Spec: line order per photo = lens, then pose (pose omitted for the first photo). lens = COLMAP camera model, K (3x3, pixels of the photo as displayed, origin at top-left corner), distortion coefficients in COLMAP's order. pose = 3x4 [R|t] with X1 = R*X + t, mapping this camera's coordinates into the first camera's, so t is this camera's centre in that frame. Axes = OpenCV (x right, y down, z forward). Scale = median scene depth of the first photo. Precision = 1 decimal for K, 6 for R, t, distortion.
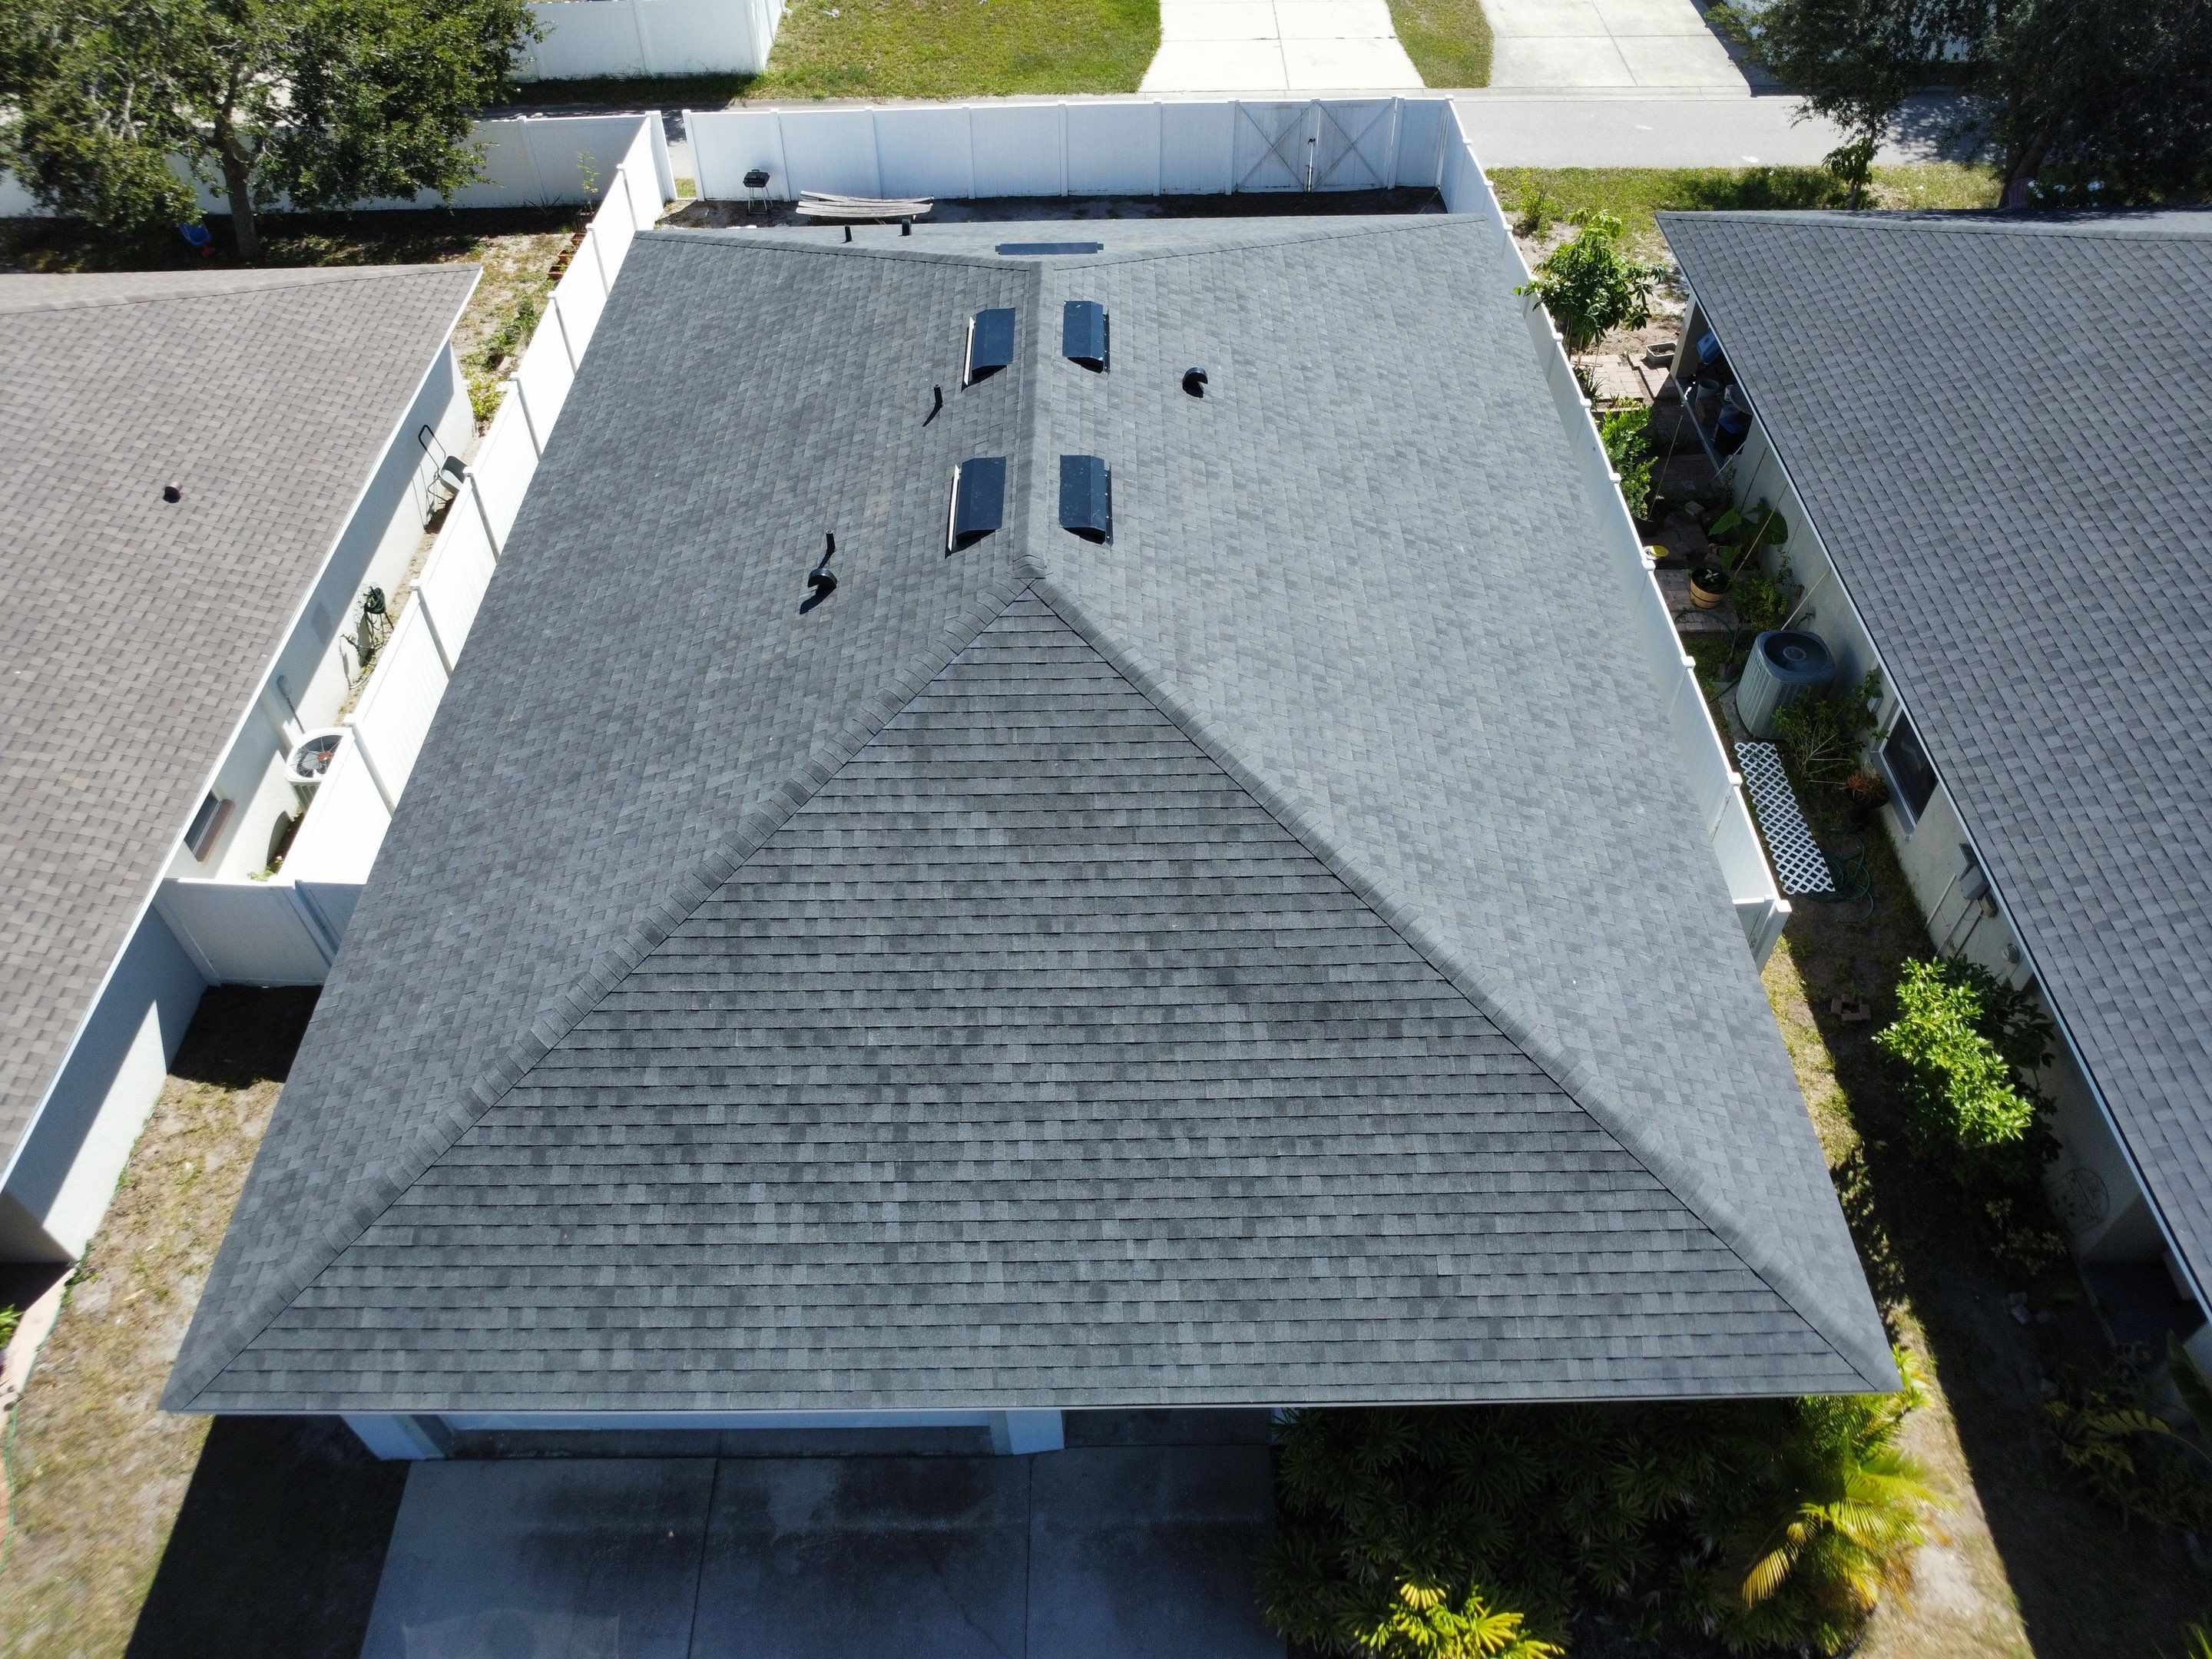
lens RADIAL K [[1597.2, 0, 1105.5], [0, 1597.2, 824.3], [0, 0, 1]] dist [-0.024562, -0.004803]
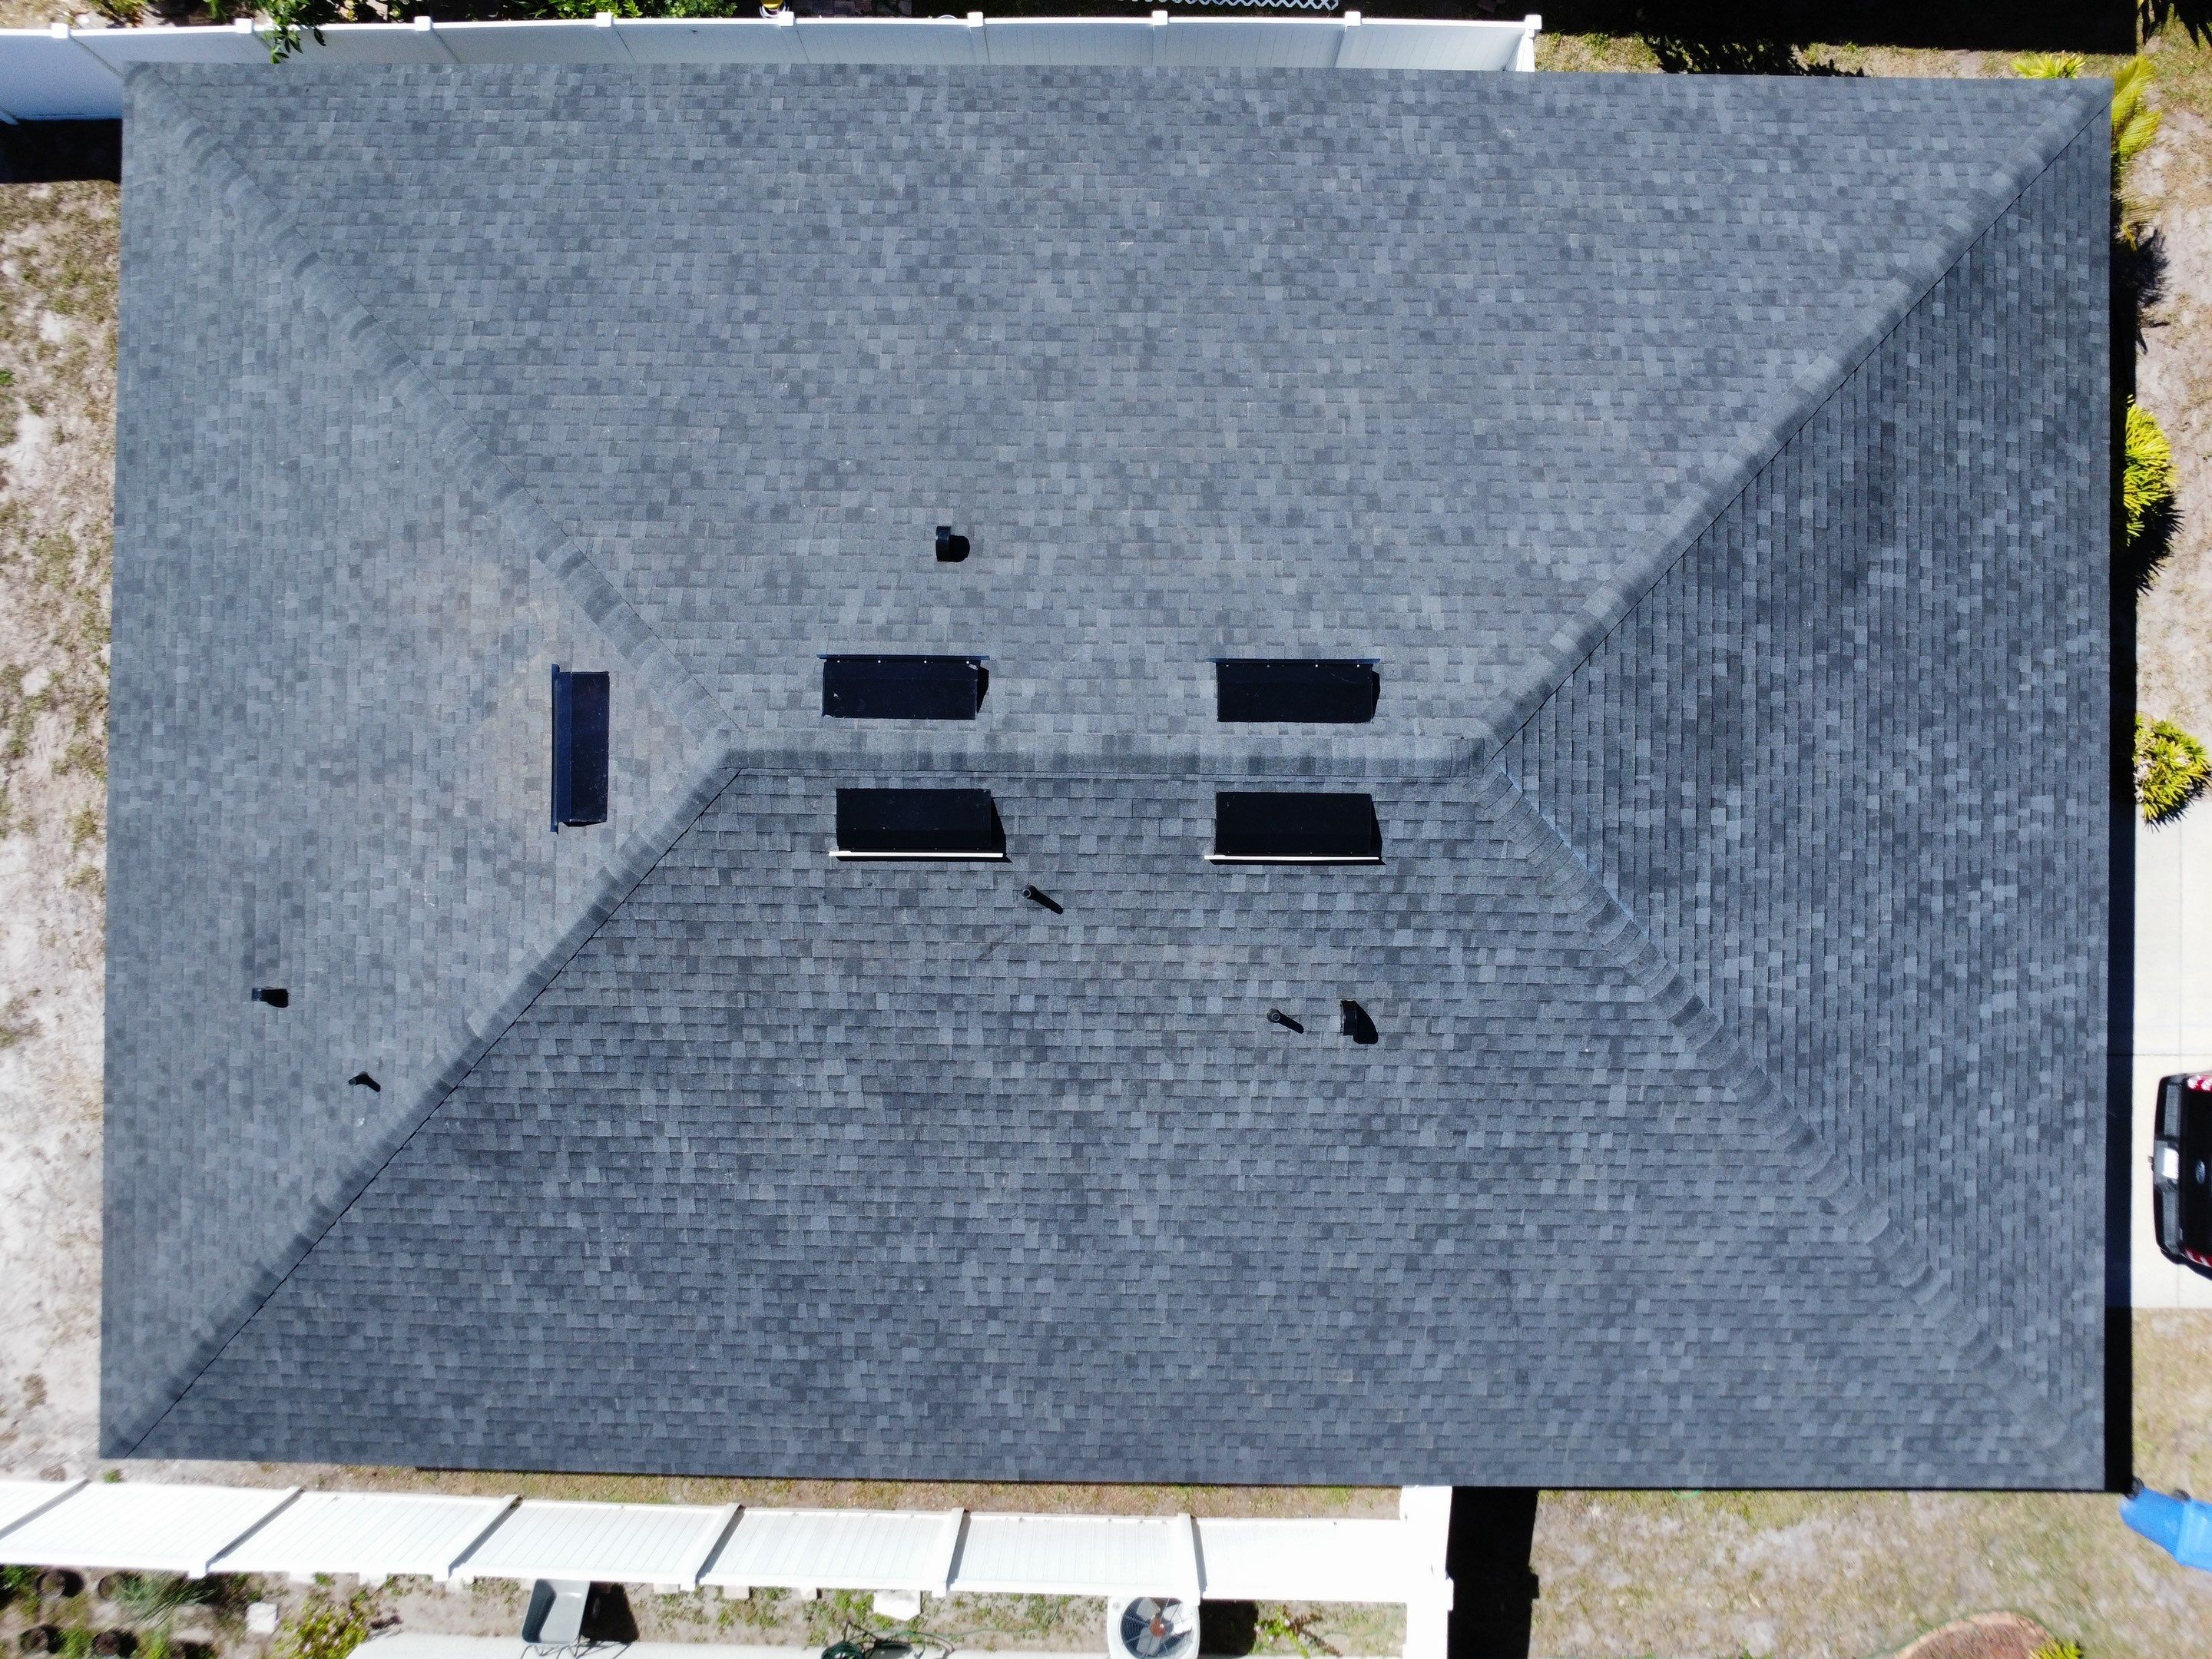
lens RADIAL K [[1597.2, 0, 1108.0], [0, 1597.2, 817.4], [0, 0, 1]] dist [-0.024562, -0.004803]
pose [[0.017895, -0.999412, 0.029244, -0.101174], [0.735860, 0.032966, 0.676331, -0.815606], [-0.676898, 0.009417, 0.736017, 0.480763]]
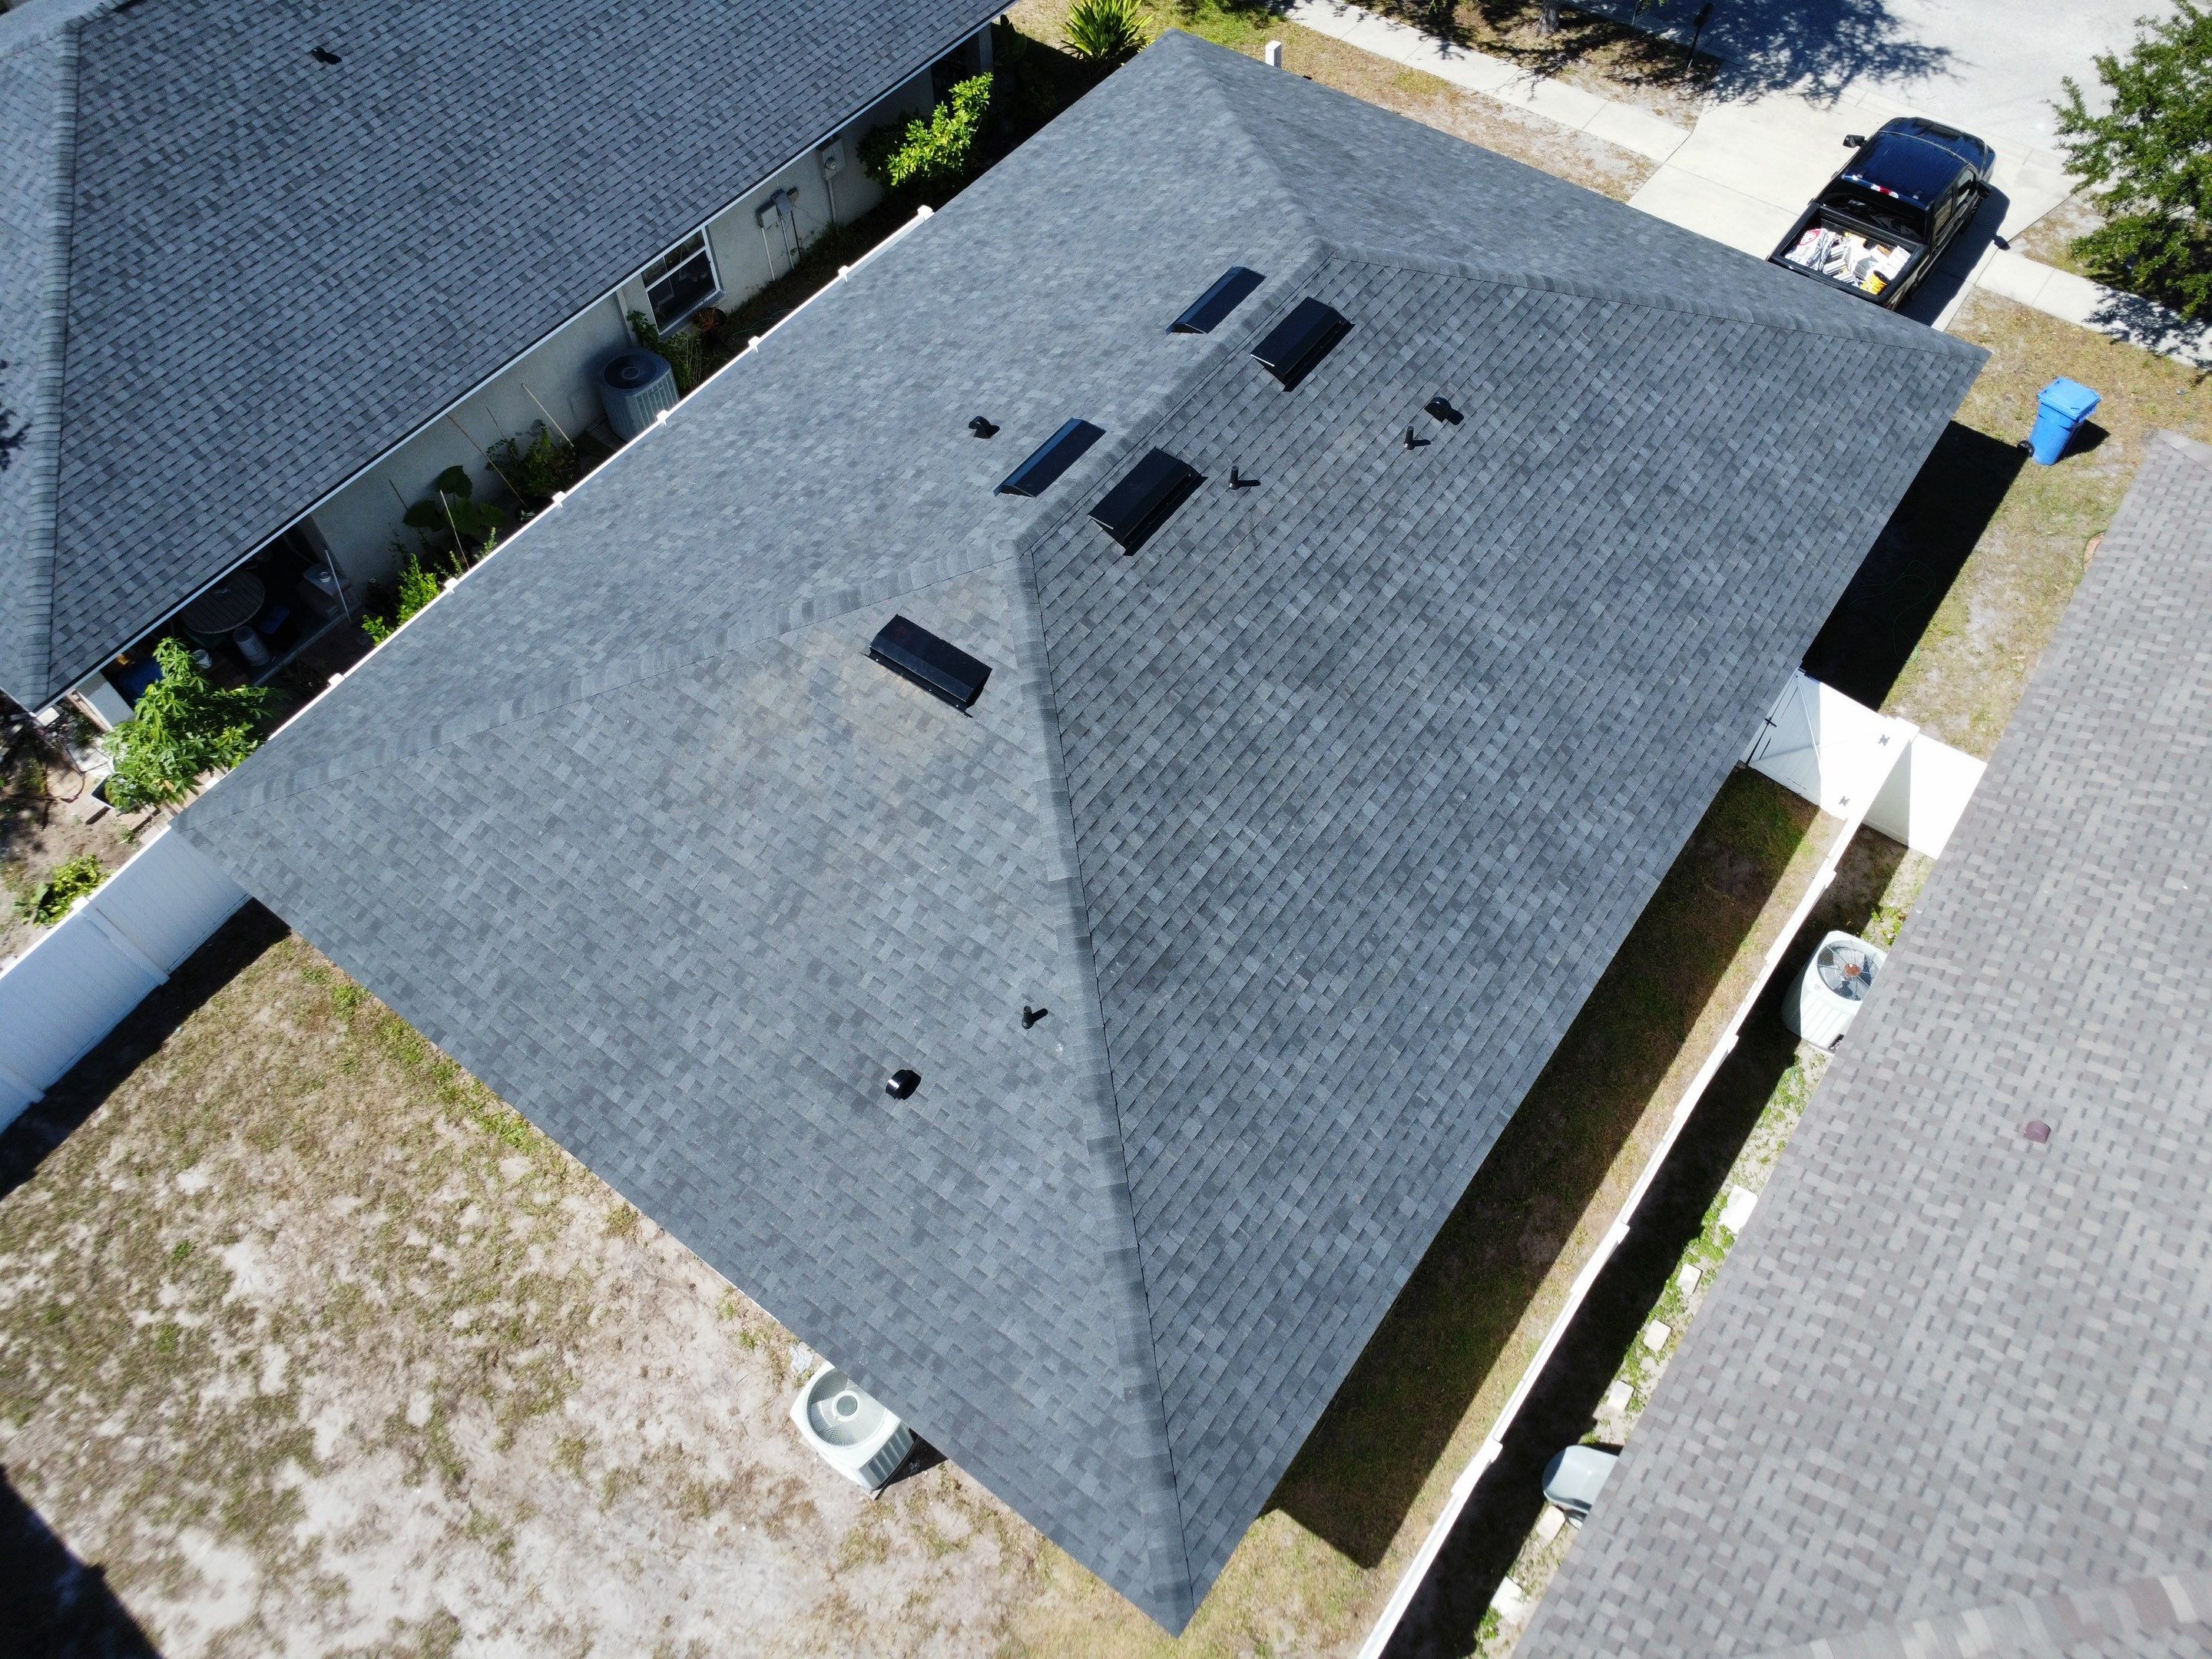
lens RADIAL K [[1597.2, 0, 1103.8], [0, 1597.2, 826.8], [0, 0, 1]] dist [-0.024562, -0.004803]
pose [[-0.801433, -0.484010, 0.351338, -0.533197], [0.453926, -0.109748, 0.884255, -1.302645], [-0.389430, 0.868153, 0.307661, 1.014217]]
